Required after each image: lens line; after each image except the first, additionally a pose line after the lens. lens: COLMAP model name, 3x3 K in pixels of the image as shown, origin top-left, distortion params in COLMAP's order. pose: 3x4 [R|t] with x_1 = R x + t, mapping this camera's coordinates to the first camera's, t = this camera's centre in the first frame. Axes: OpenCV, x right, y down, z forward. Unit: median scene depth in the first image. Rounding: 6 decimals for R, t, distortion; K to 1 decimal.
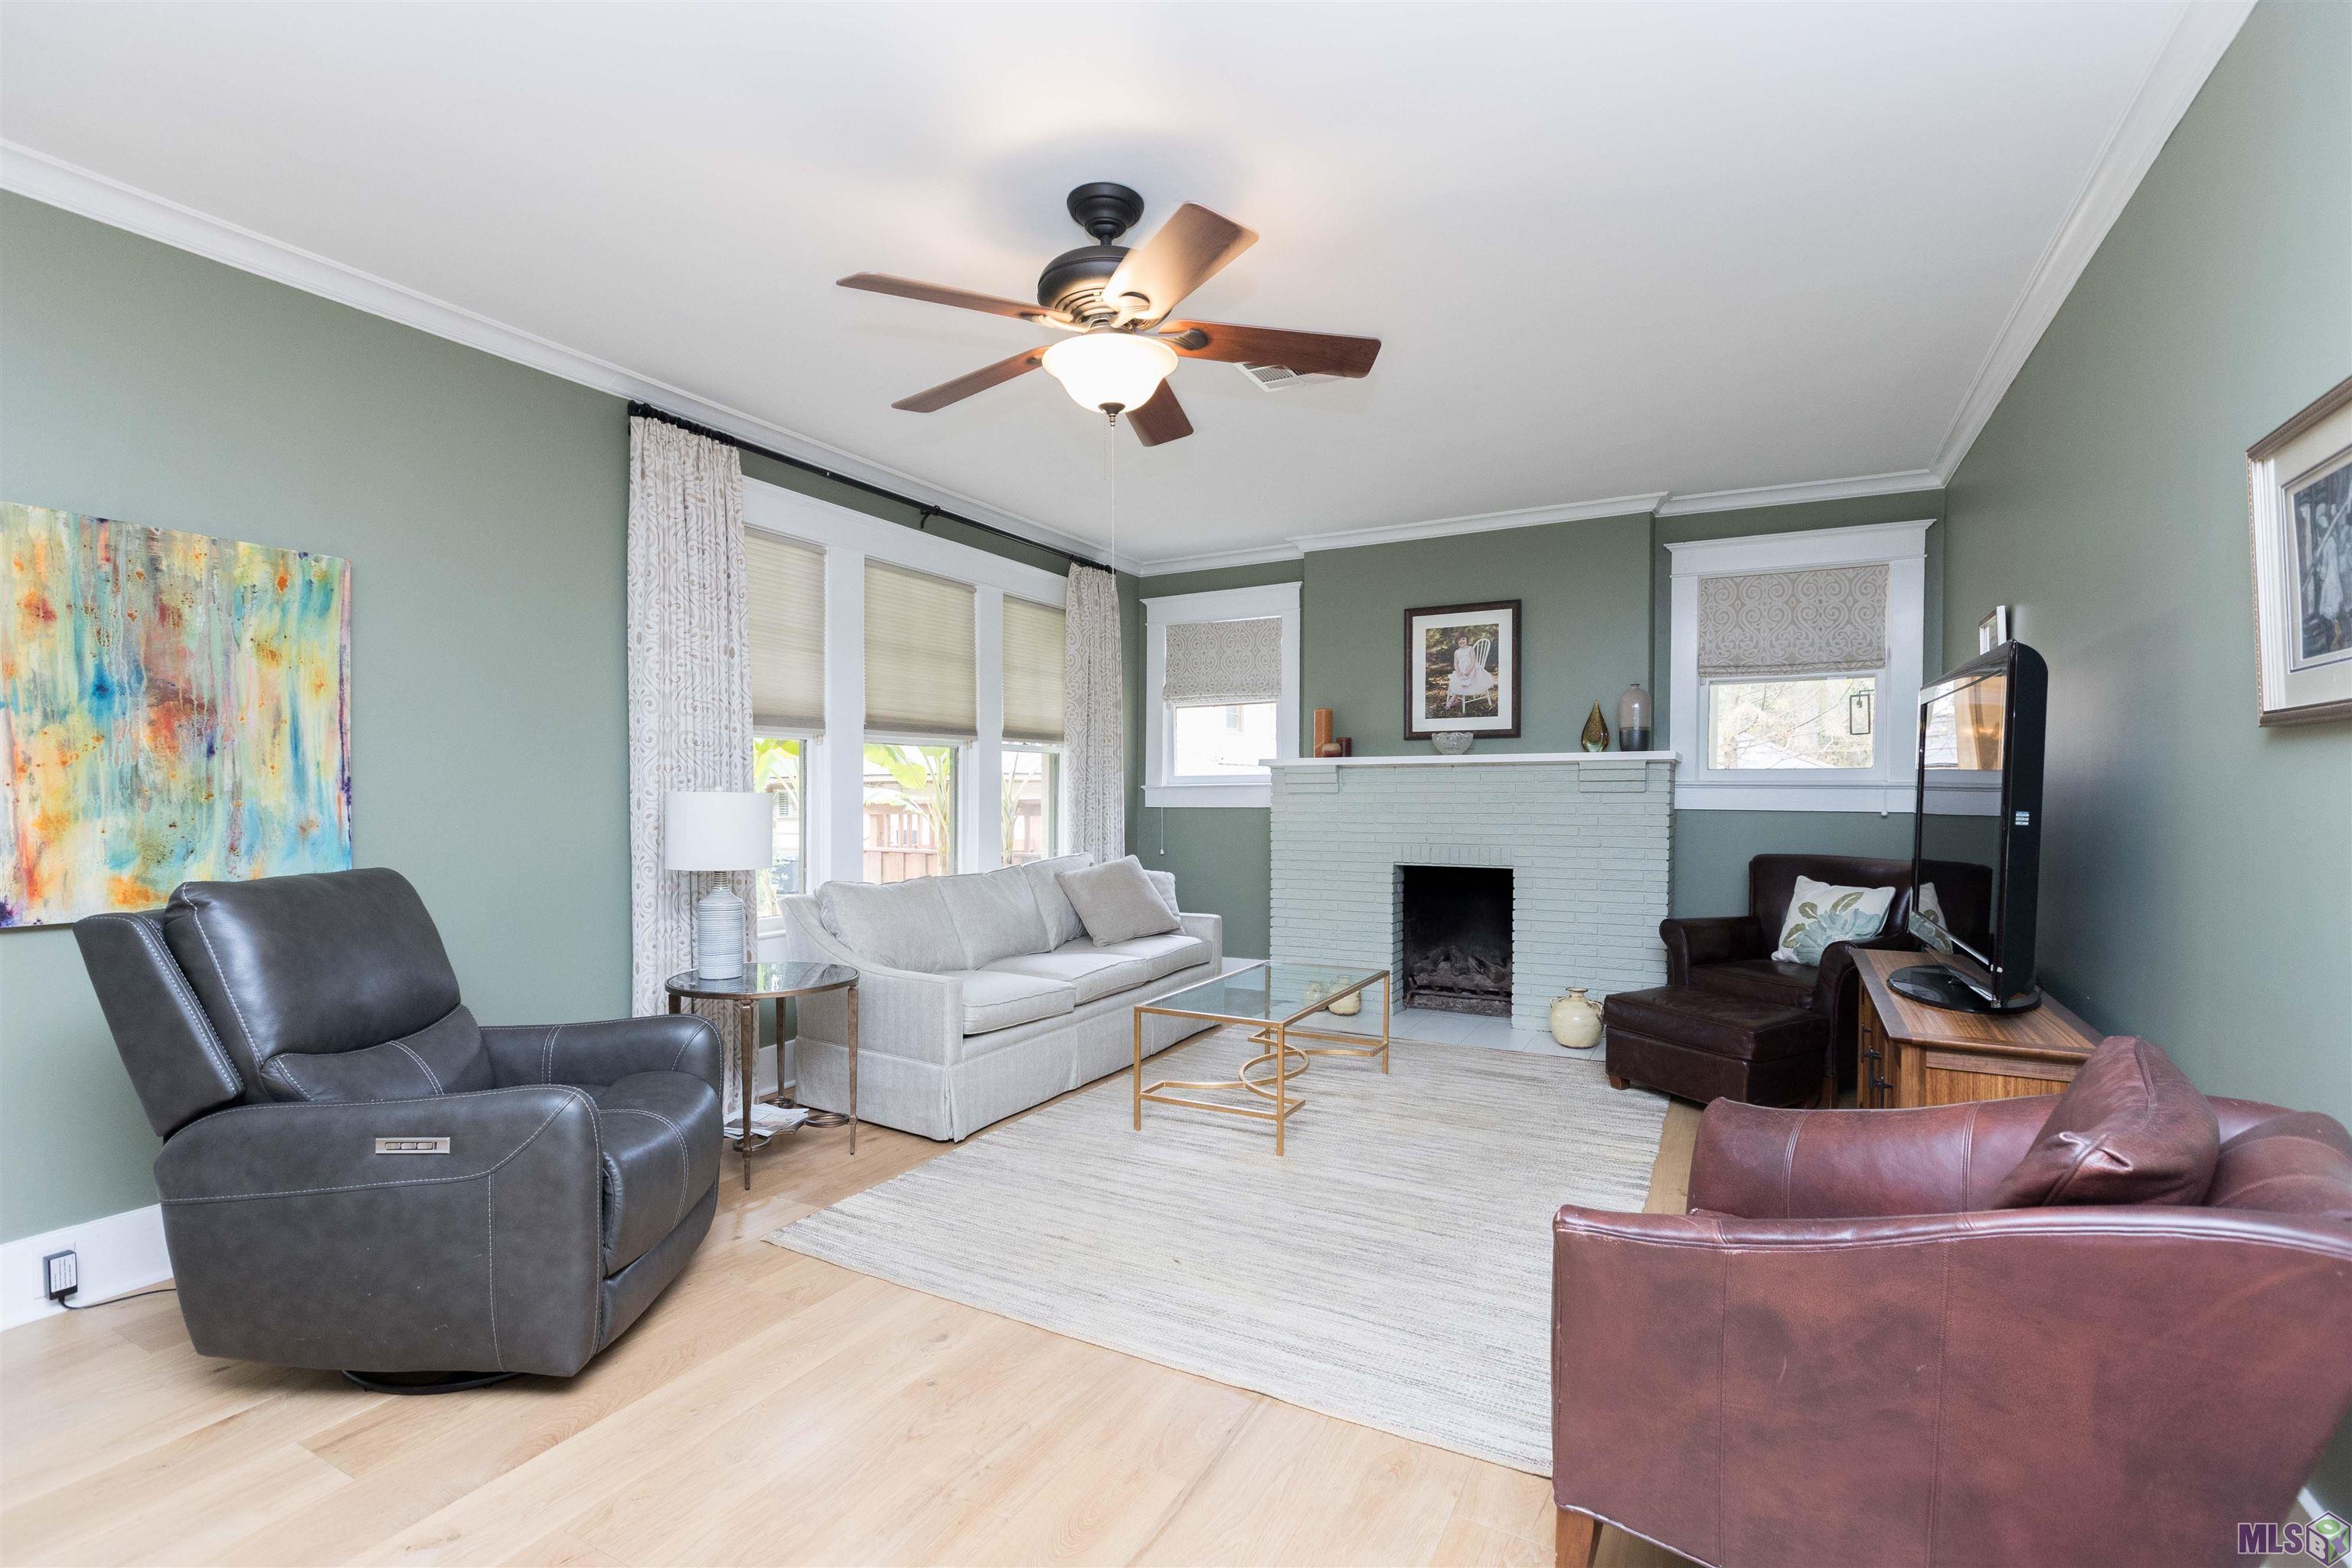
lens RADIAL K [[1062.3, 0, 1171.8], [0, 1062.3, 822.5], [0, 0, 1]] dist [0.006308, 0.001562]
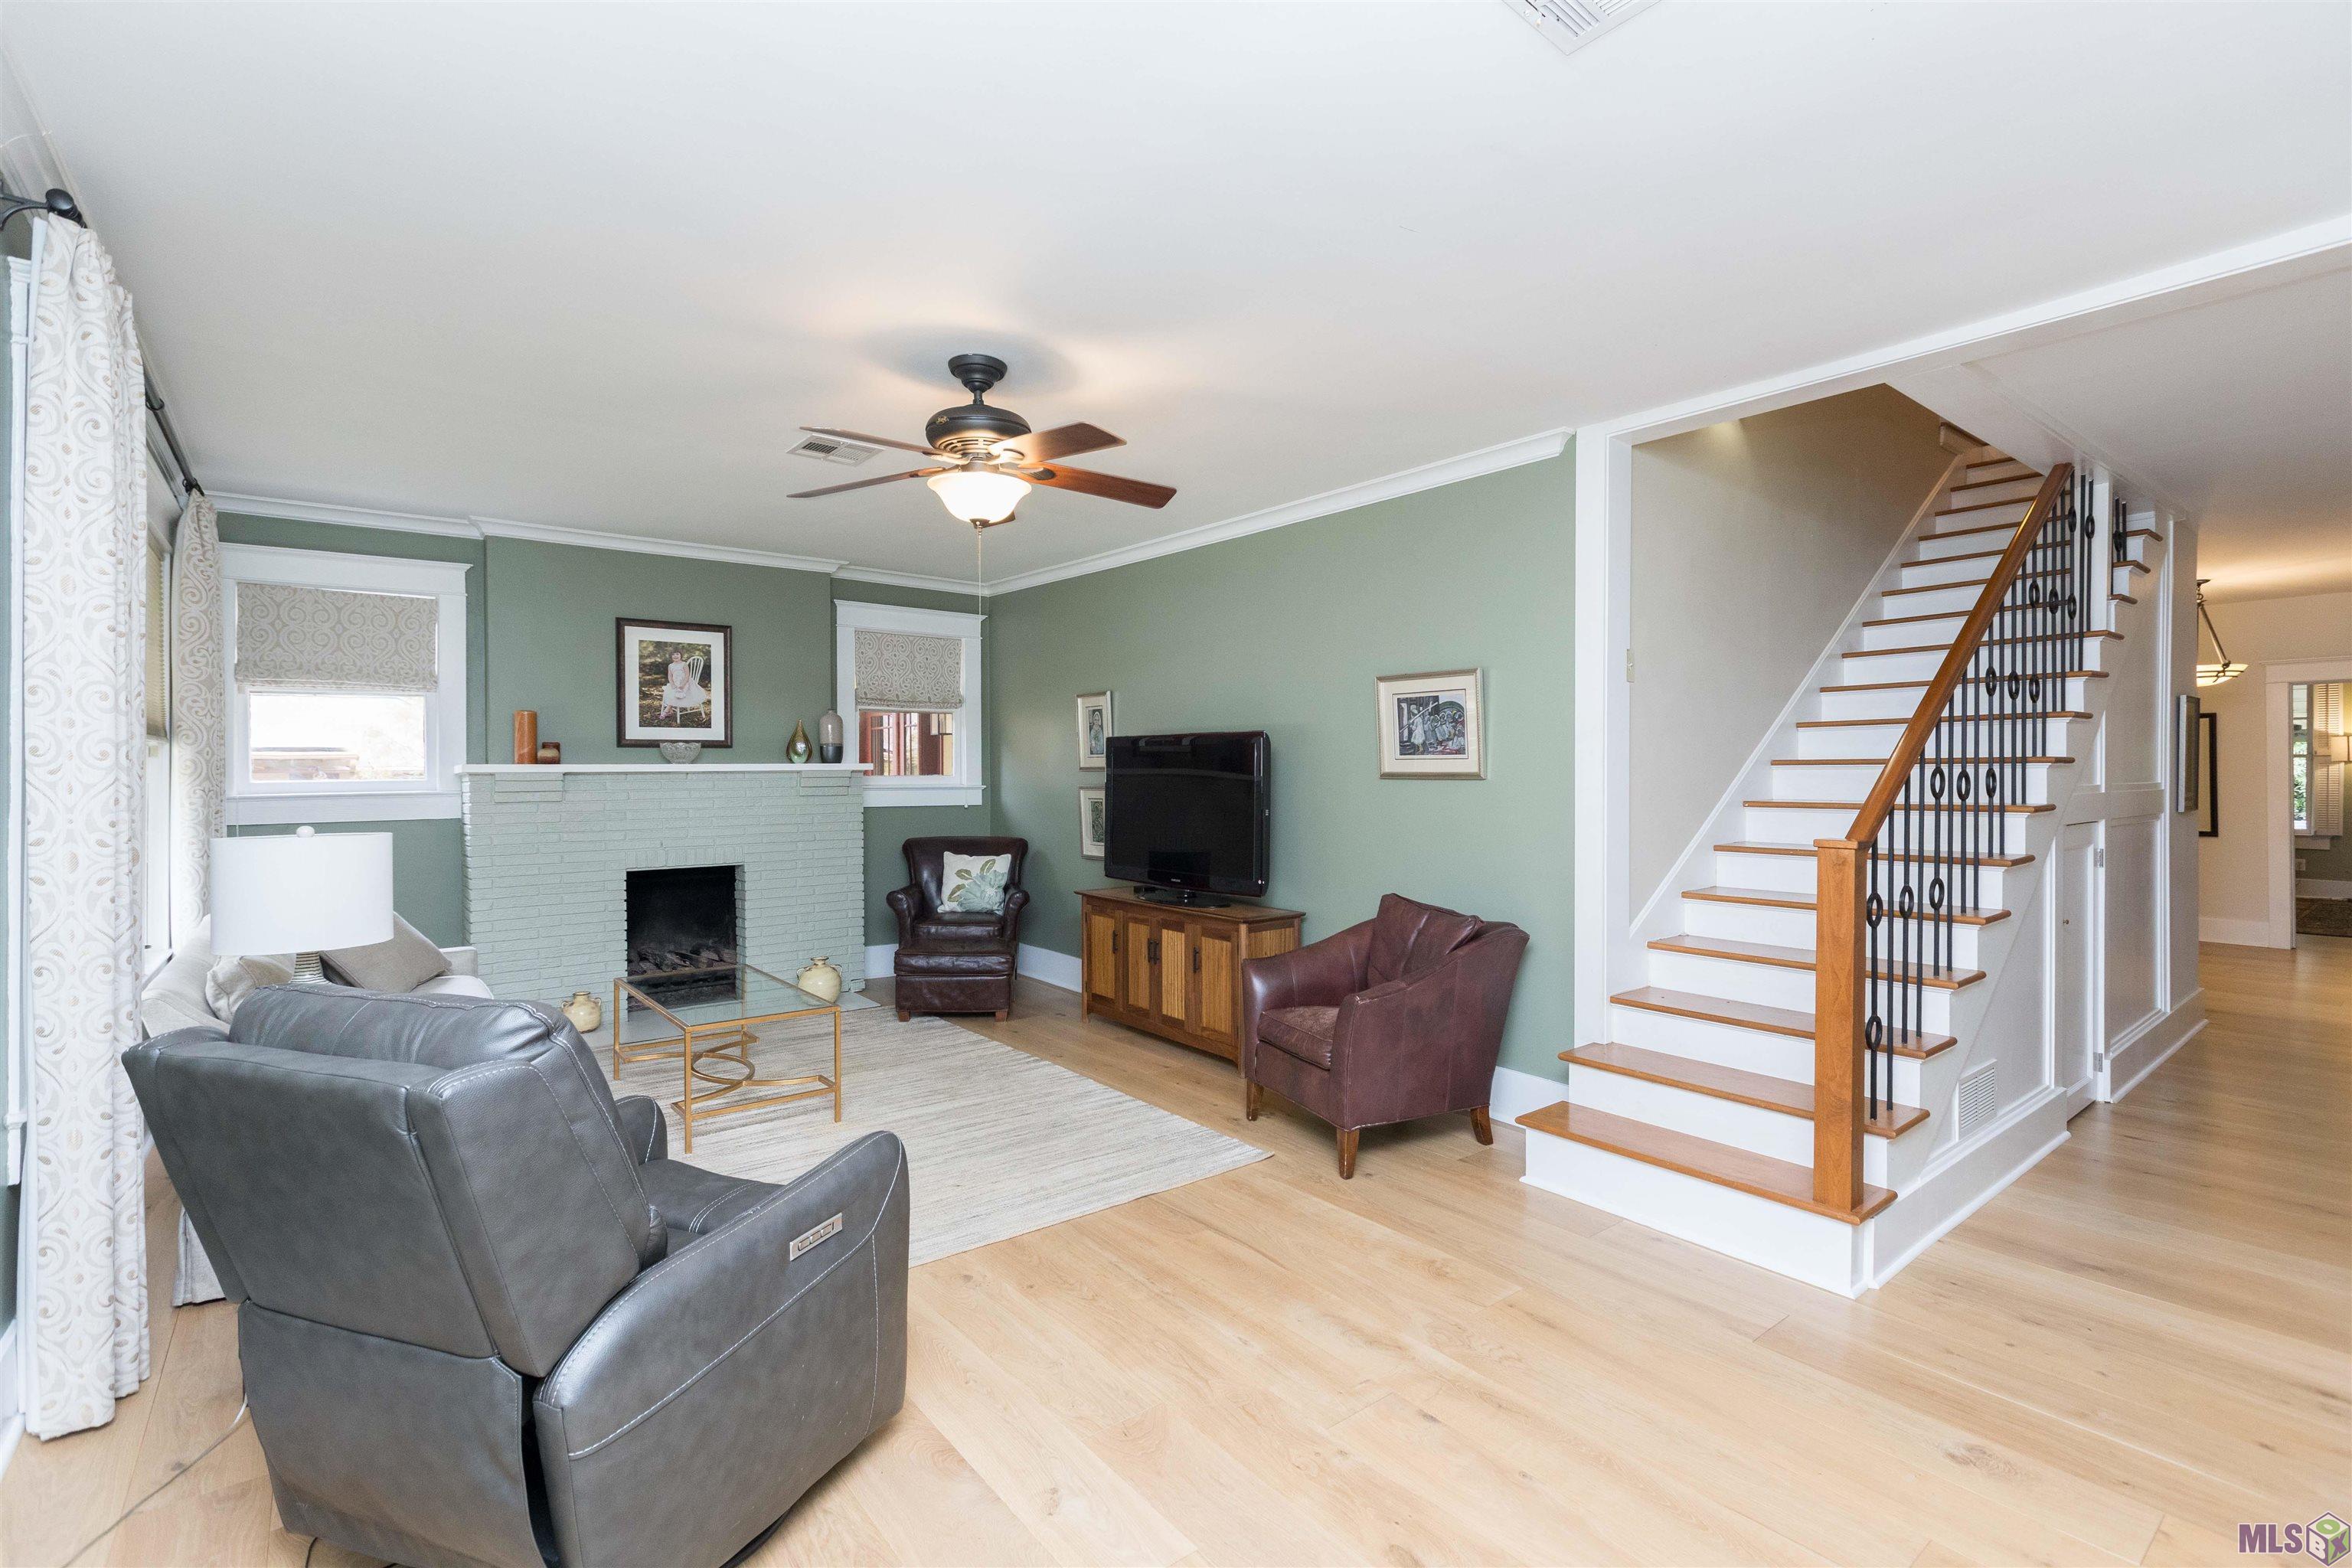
lens RADIAL K [[1062.3, 0, 1176.0], [0, 1062.3, 779.5], [0, 0, 1]] dist [0.006308, 0.001562]
pose [[0.389131, -0.007131, 0.921155, -0.525630], [0.030803, 0.999512, -0.005275, -0.026427], [-0.920667, 0.030427, 0.389161, 0.129809]]
